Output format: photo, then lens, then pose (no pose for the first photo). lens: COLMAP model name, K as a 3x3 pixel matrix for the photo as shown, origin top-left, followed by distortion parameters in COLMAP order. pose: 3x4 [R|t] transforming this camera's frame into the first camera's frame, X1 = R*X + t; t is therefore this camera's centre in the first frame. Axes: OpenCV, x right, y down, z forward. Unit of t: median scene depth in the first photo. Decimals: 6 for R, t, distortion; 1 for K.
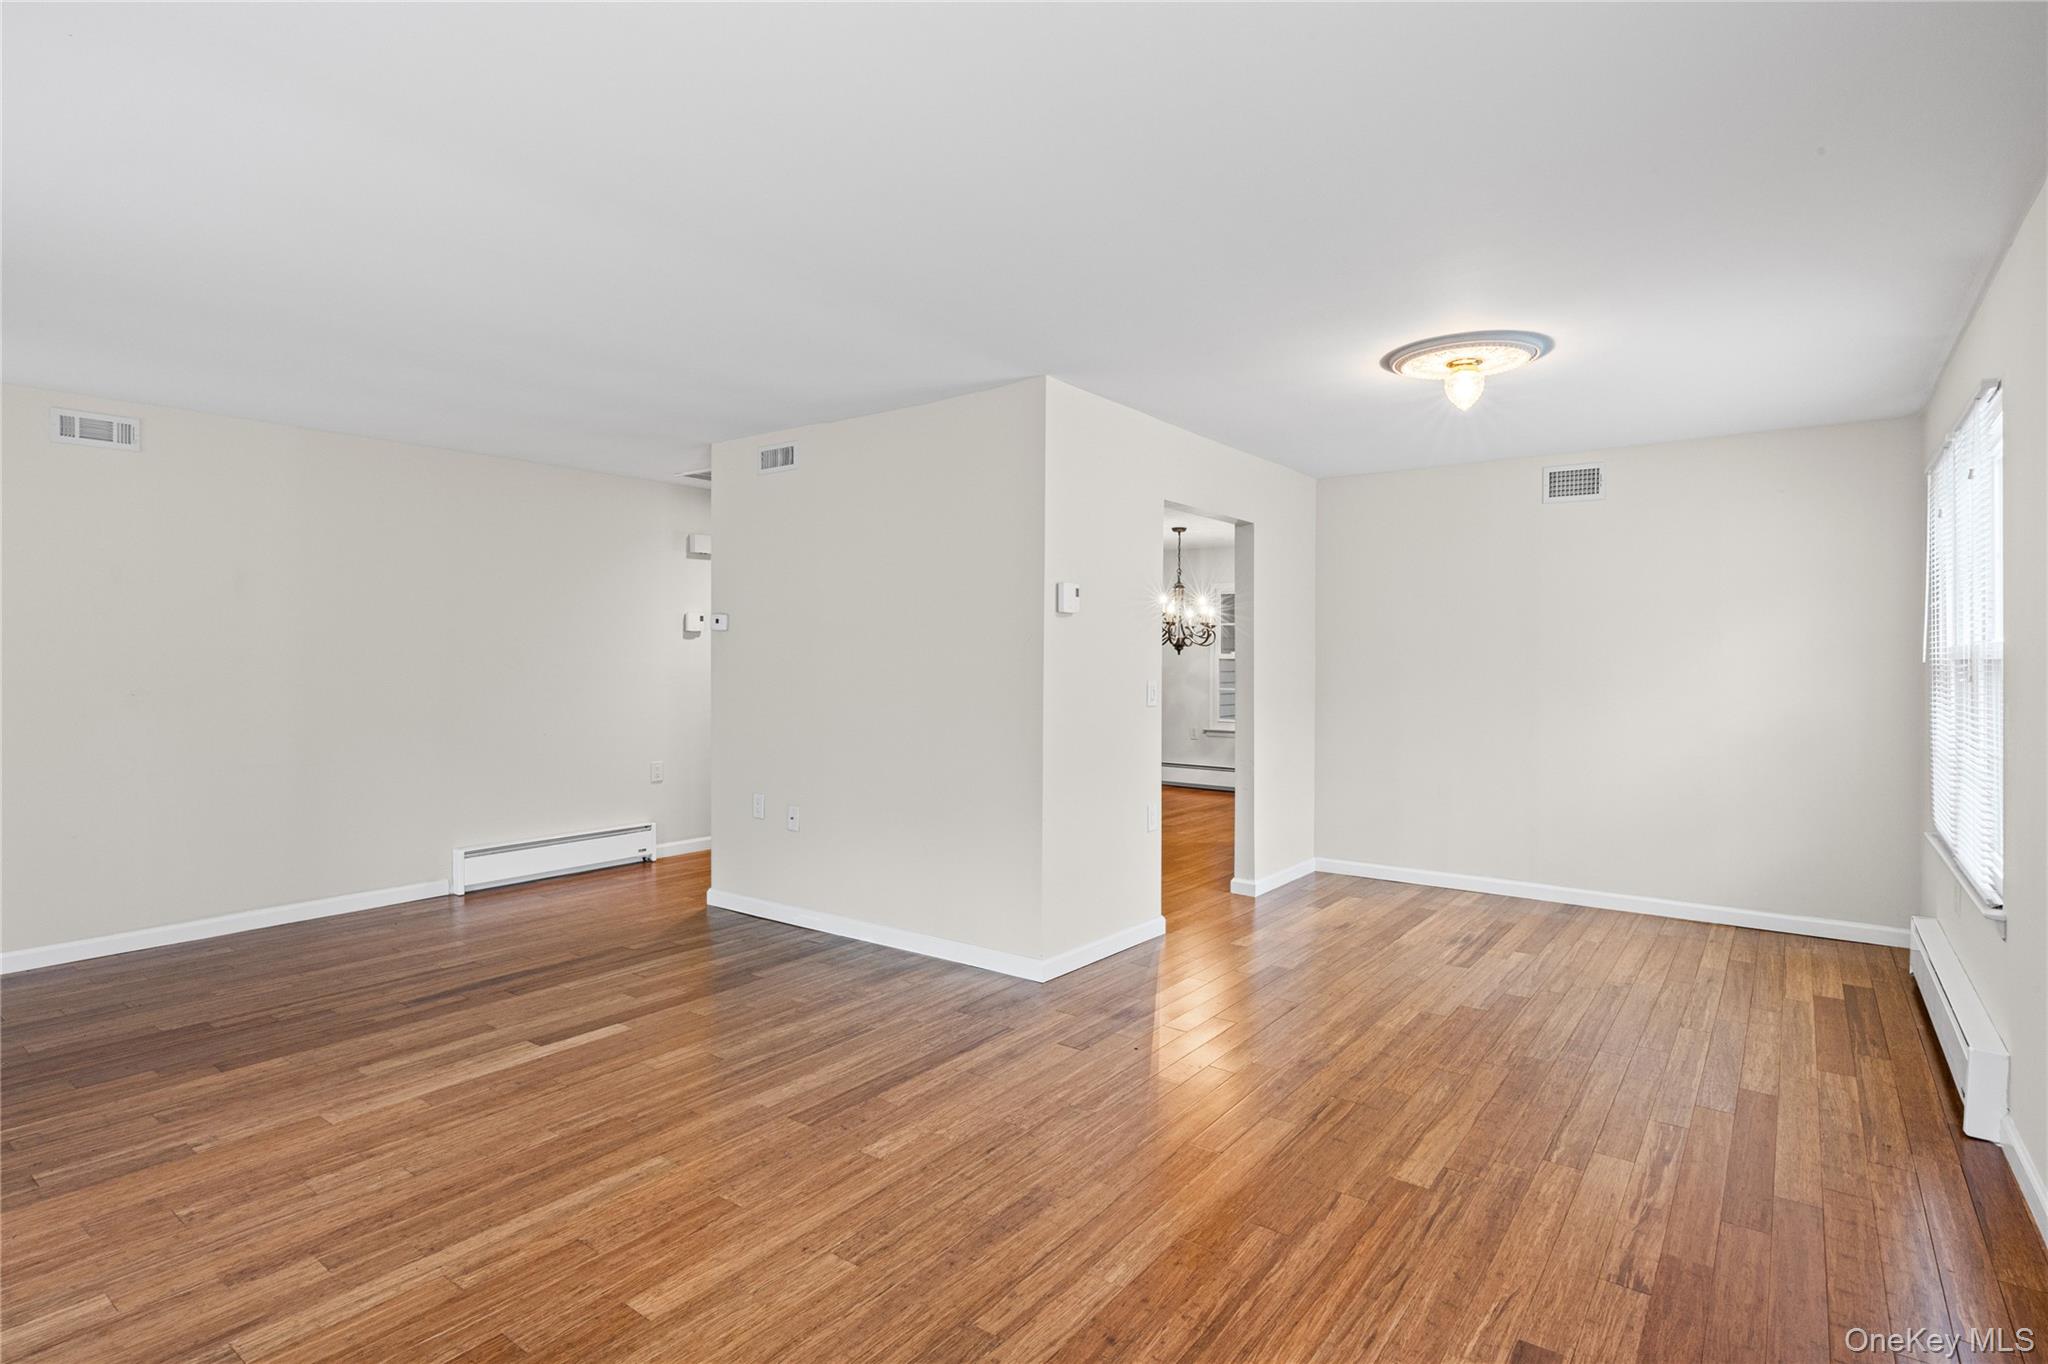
lens RADIAL K [[1023.4, 0, 1024.8], [0, 1023.4, 660.7], [0, 0, 1]] dist [-0.010895, 0.000699]
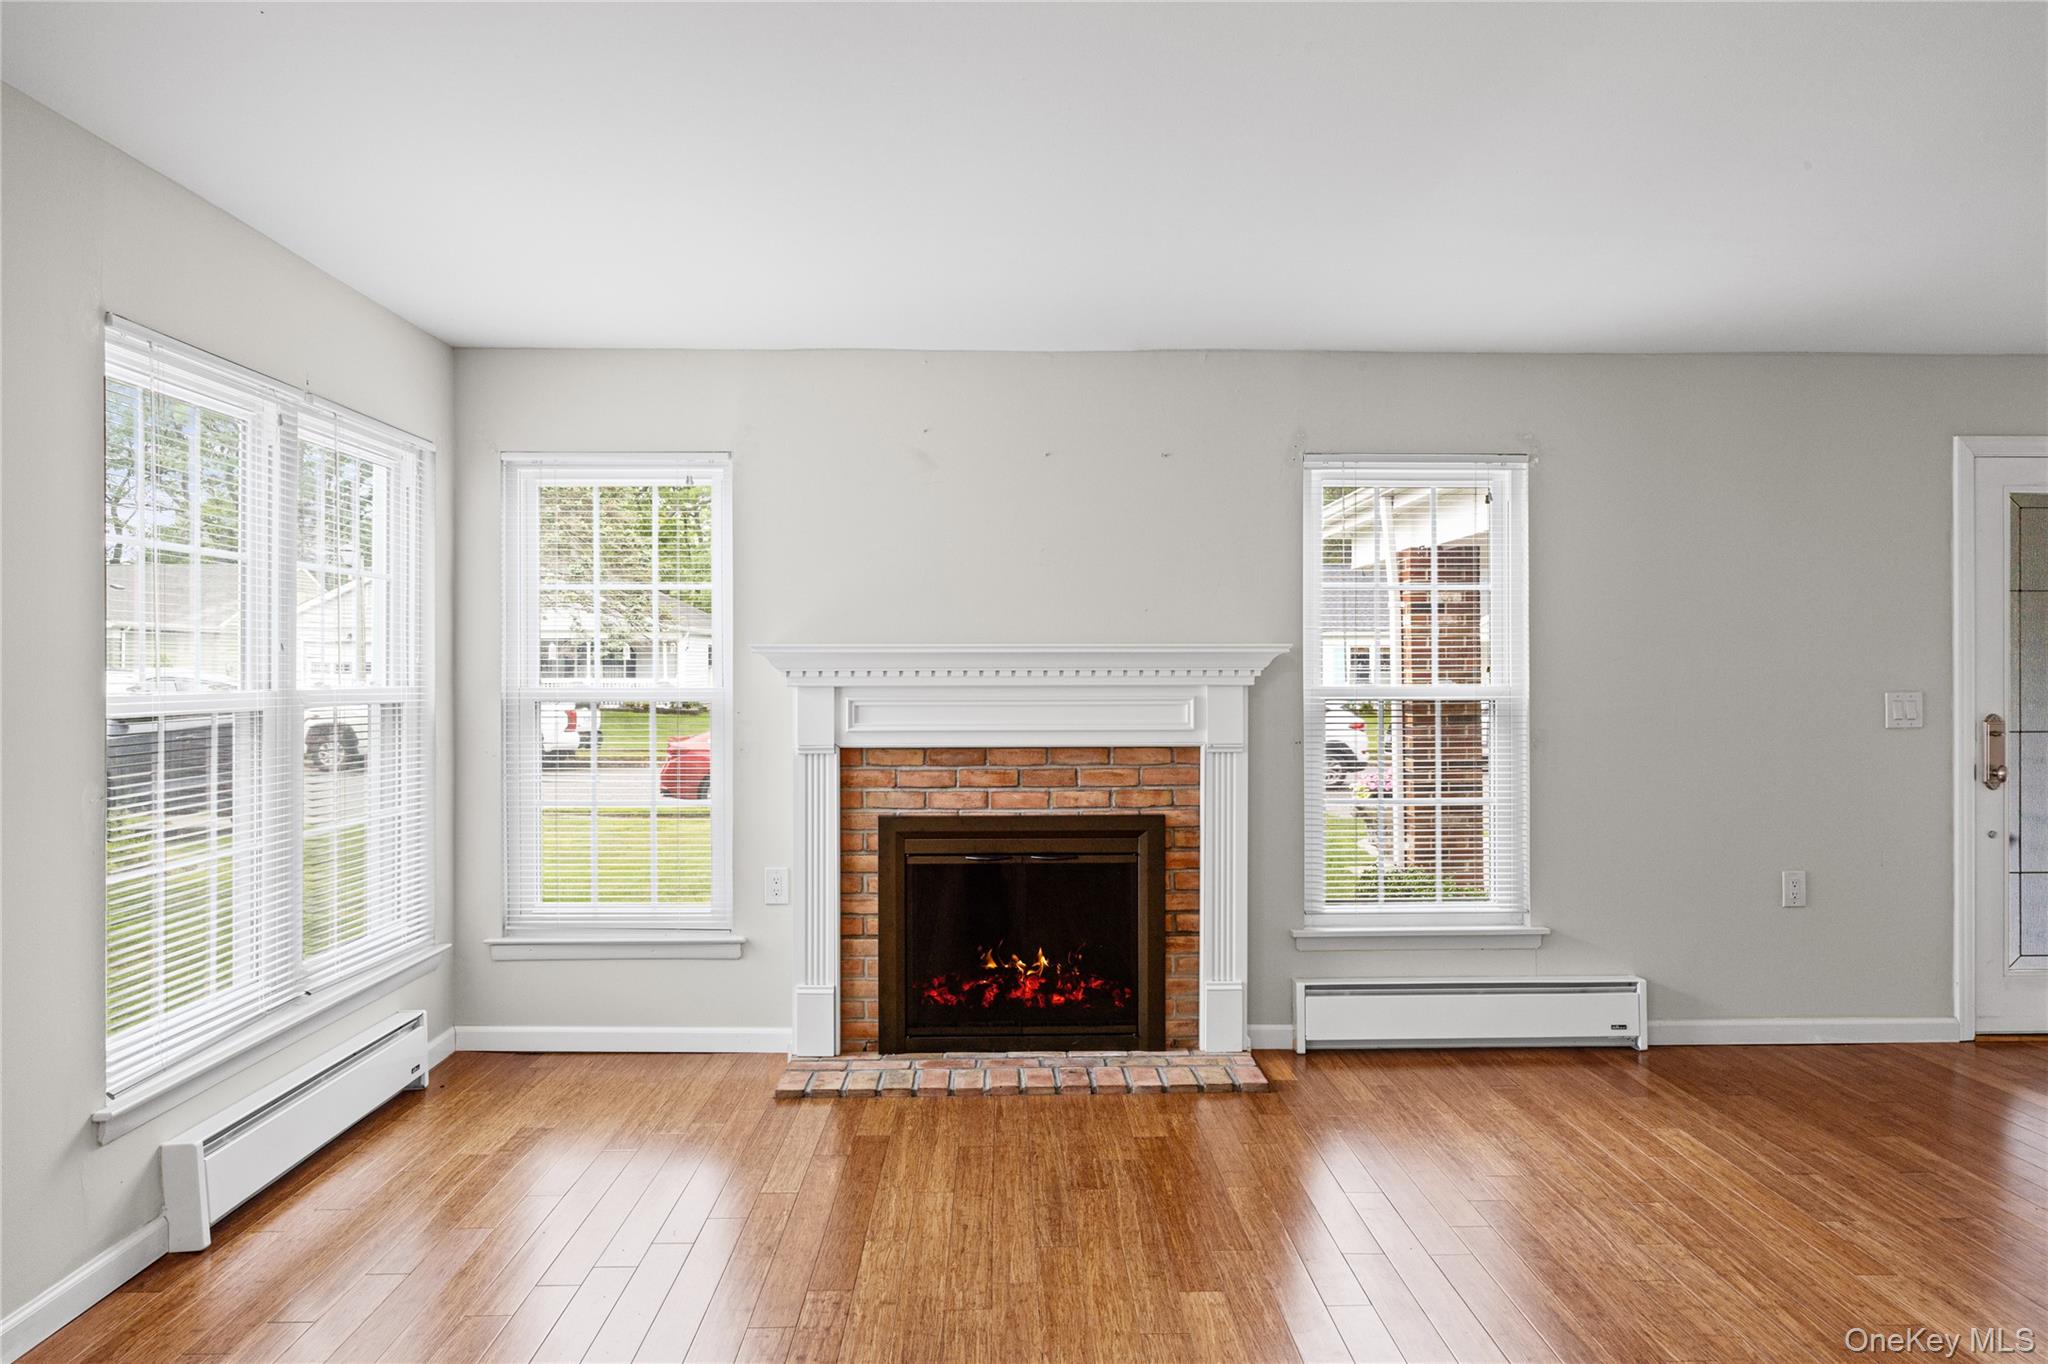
lens RADIAL K [[1326.8, 0, 1026.8], [0, 1326.8, 672.6], [0, 0, 1]] dist [-0.003662, -0.002759]
pose [[-0.786662, -0.000197, -0.617384, 0.362984], [-0.000370, 1.000000, 0.000153, -0.001207], [0.617384, 0.000349, -0.786662, 1.168941]]
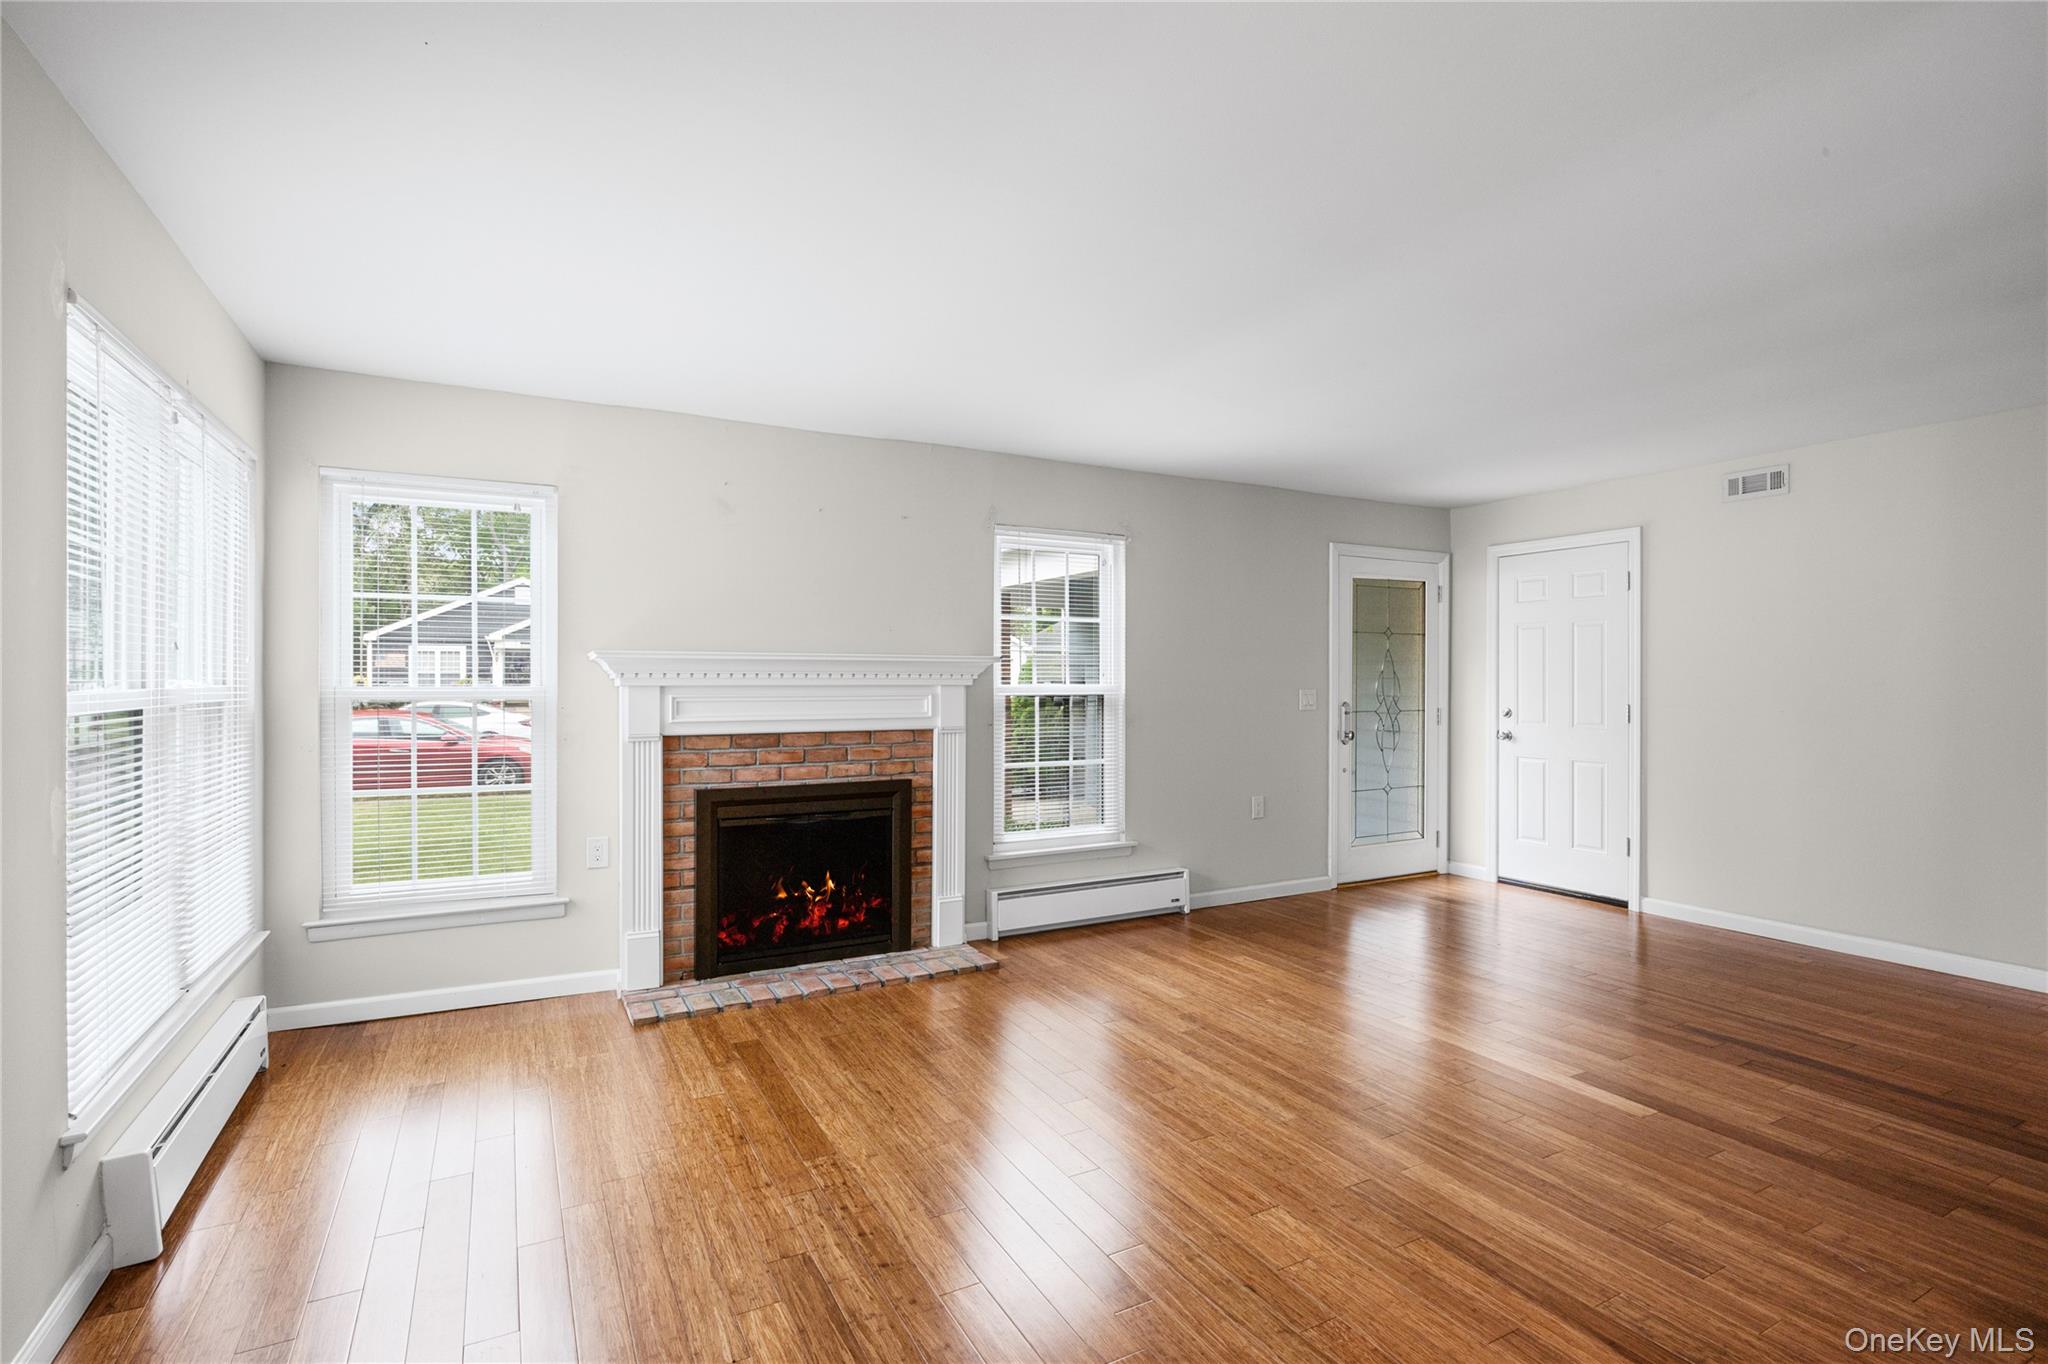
lens RADIAL K [[968.0, 0, 1025.9], [0, 968.0, 682.6], [0, 0, 1]] dist [-0.013418, 0.000079]
pose [[-0.420105, 0.002530, -0.907472, 0.575704], [-0.004888, 0.999975, 0.005051, 0.000700], [0.907462, 0.006557, -0.420082, 0.916093]]
